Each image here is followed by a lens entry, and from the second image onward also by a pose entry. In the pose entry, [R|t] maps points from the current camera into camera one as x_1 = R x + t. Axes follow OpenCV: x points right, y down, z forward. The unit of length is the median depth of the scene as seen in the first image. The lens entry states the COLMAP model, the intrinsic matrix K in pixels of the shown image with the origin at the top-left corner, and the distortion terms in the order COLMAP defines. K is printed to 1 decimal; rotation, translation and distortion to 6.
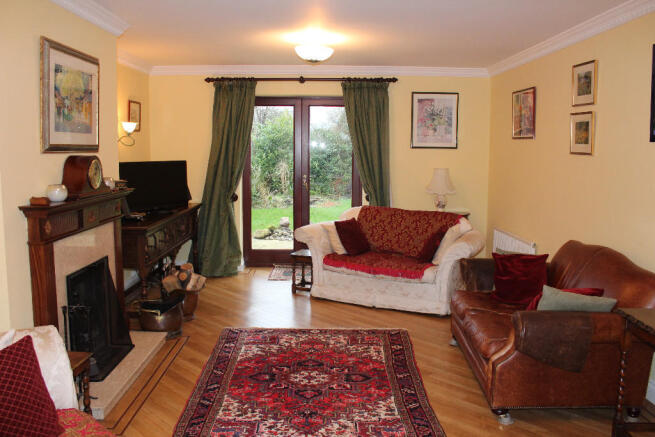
lens RADIAL K [[558.0, 0, 326.5], [0, 558.0, 219.0], [0, 0, 1]] dist [-0.129422, 0.094351]
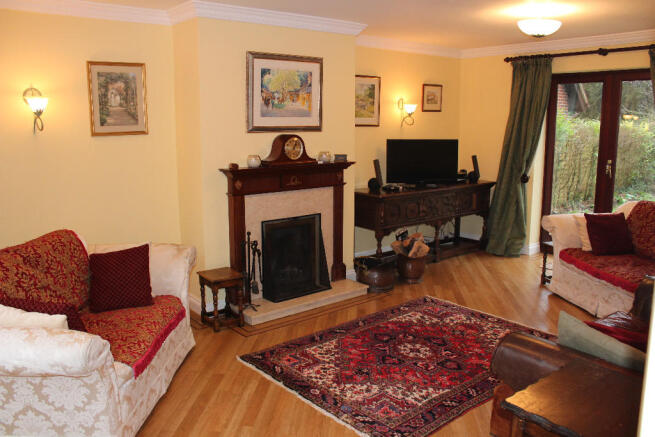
lens RADIAL K [[558.0, 0, 323.3], [0, 558.0, 216.2], [0, 0, 1]] dist [-0.129422, 0.094351]
pose [[0.627918, 0.126612, -0.767912, 0.625341], [-0.093385, 0.991807, 0.087168, -0.041283], [0.772657, 0.016977, 0.634597, 0.189640]]
